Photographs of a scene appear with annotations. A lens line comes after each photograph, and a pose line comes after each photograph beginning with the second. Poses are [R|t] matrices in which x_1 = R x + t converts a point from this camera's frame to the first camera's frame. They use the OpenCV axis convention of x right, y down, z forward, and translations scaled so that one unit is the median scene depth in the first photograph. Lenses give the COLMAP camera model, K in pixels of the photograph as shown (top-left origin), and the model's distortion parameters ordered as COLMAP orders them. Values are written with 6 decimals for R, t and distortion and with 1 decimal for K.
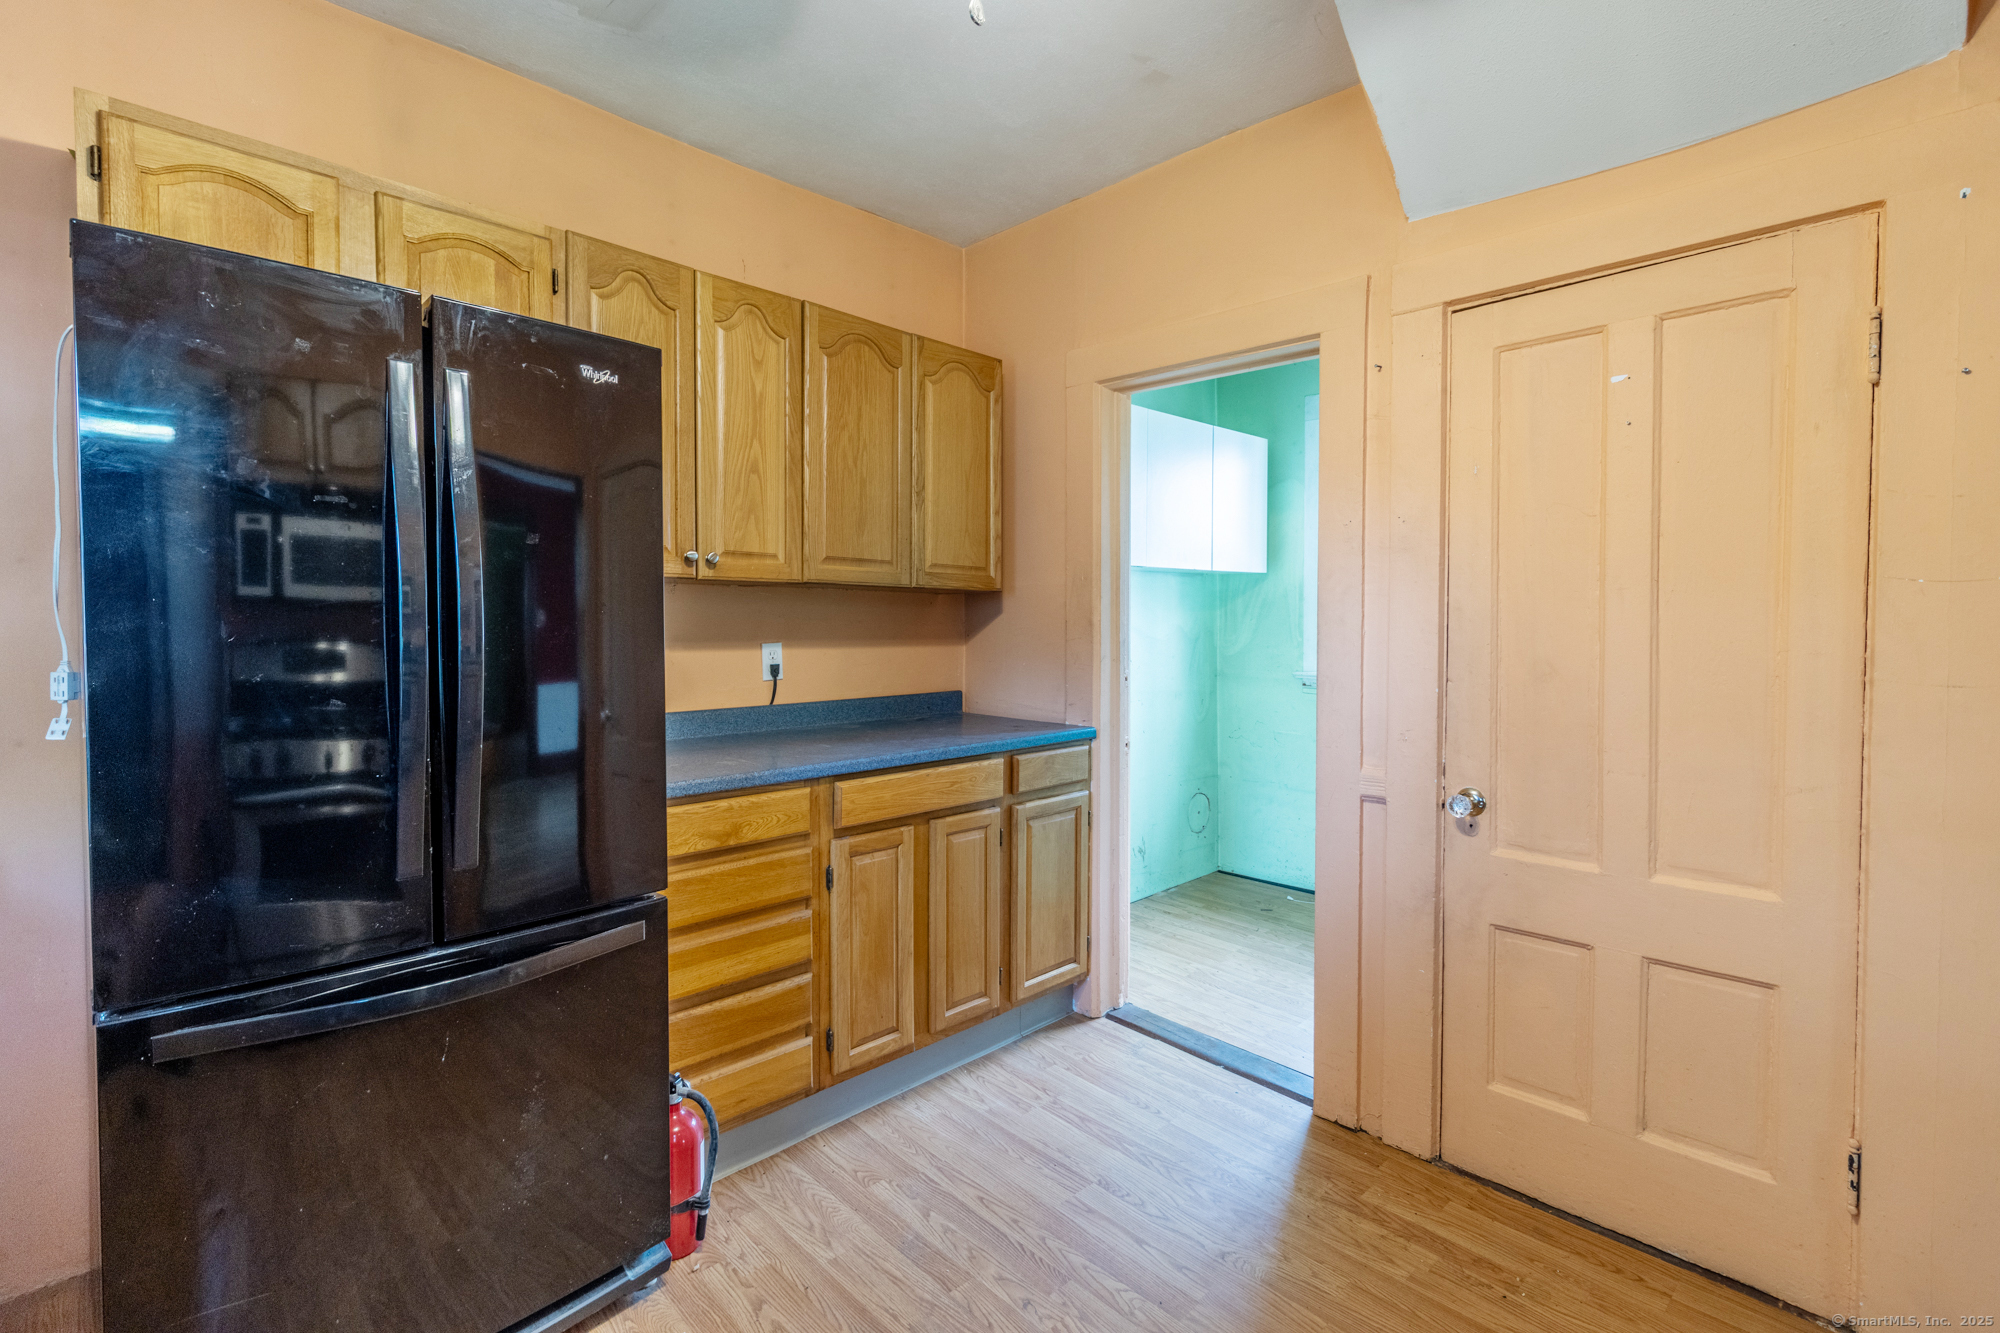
lens RADIAL K [[935.9, 0, 996.3], [0, 935.9, 650.6], [0, 0, 1]] dist [-0.001057, 0.000795]
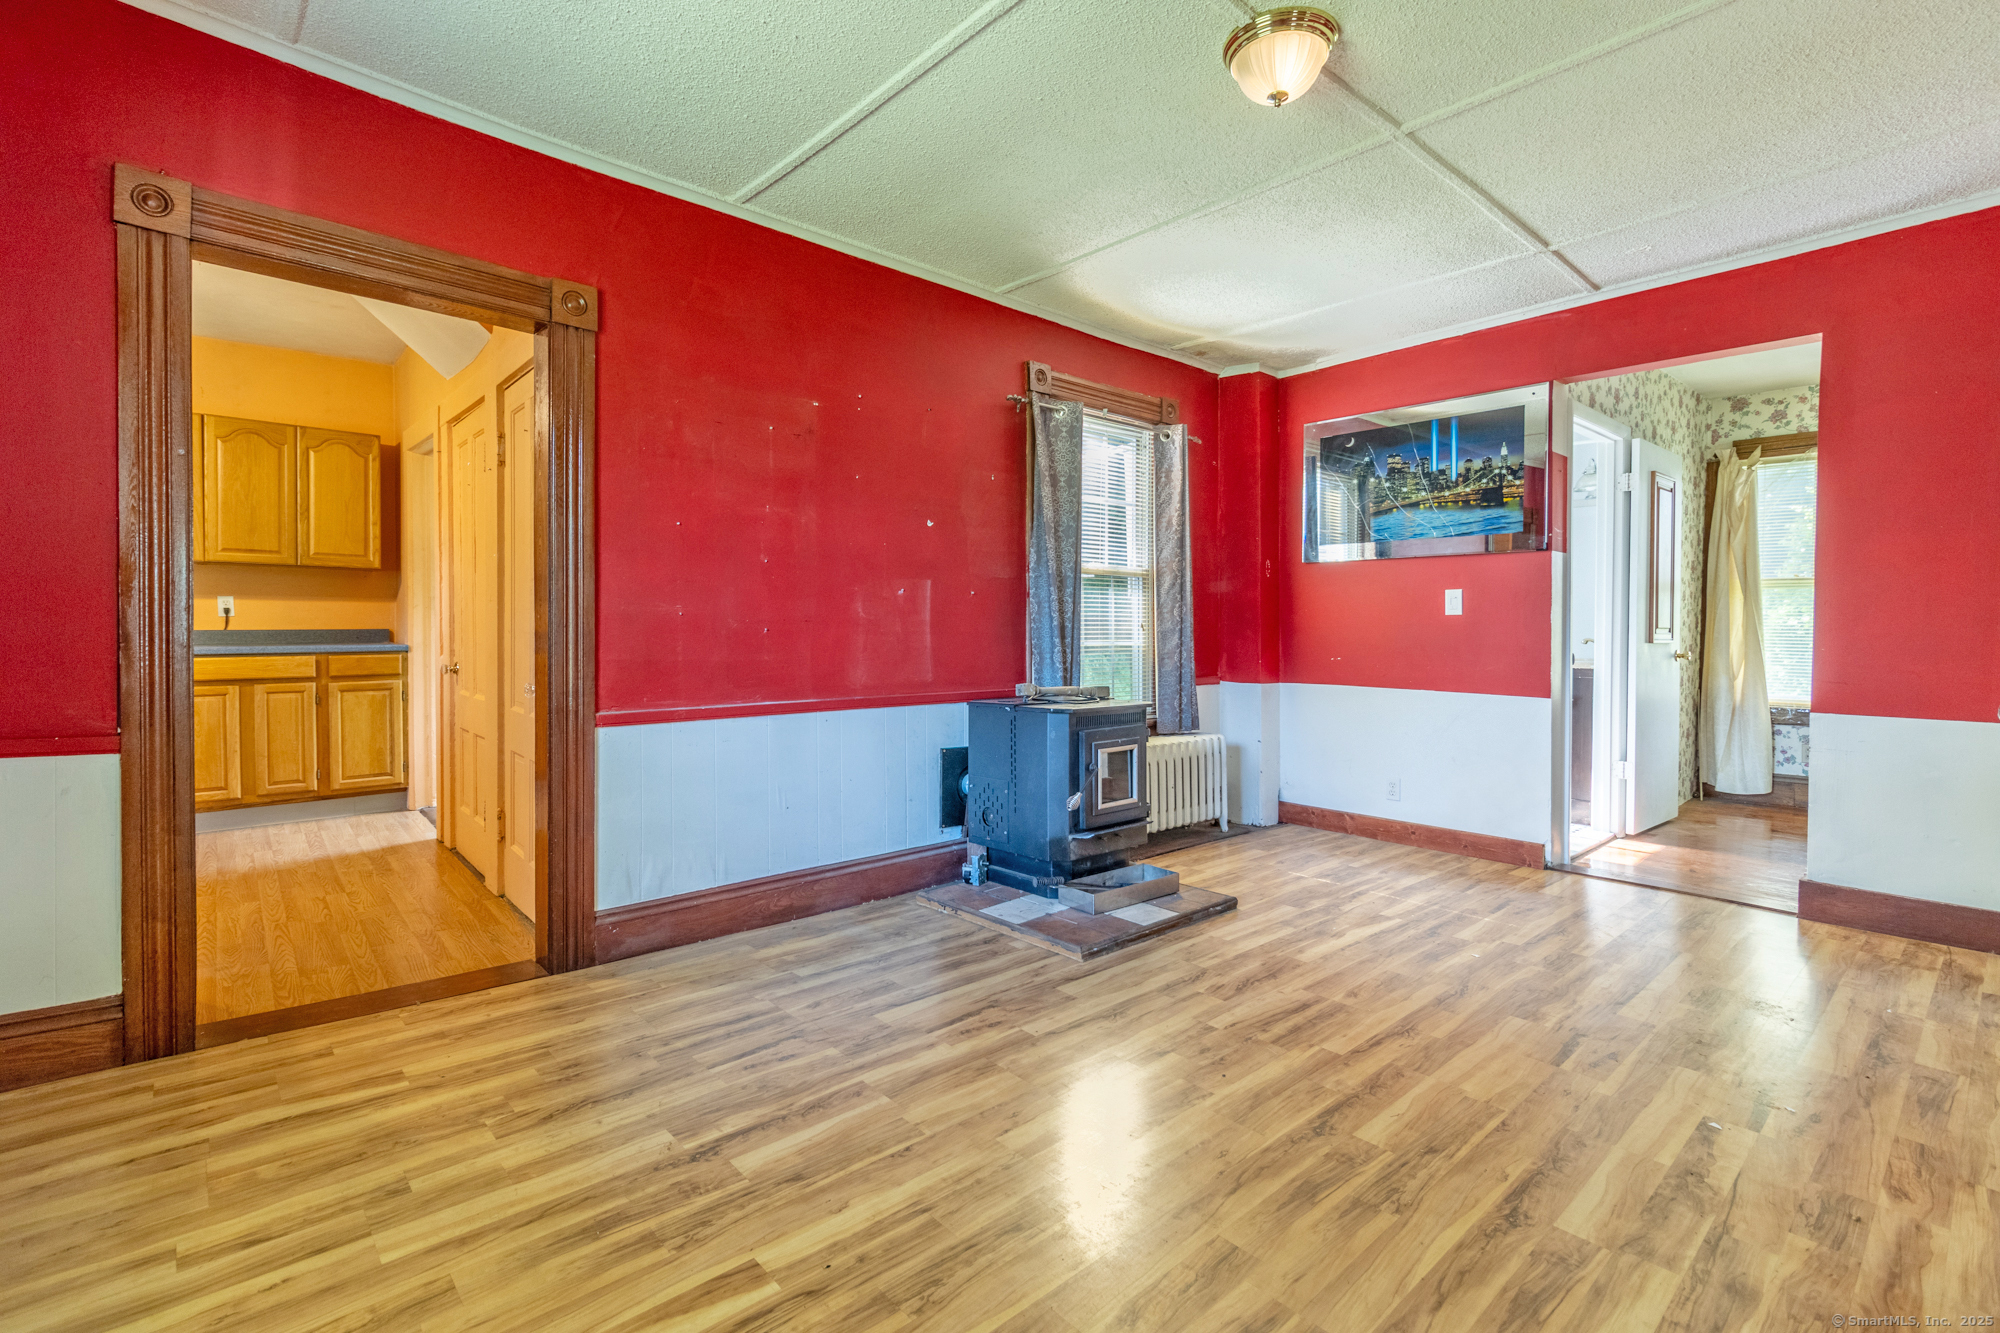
lens RADIAL K [[935.9, 0, 999.8], [0, 935.9, 651.1], [0, 0, 1]] dist [-0.001057, 0.000795]
pose [[0.997507, 0.003566, -0.070474, 1.659386], [-0.003470, 0.999993, 0.001490, 0.108631], [0.070479, -0.001242, 0.997512, -0.844400]]
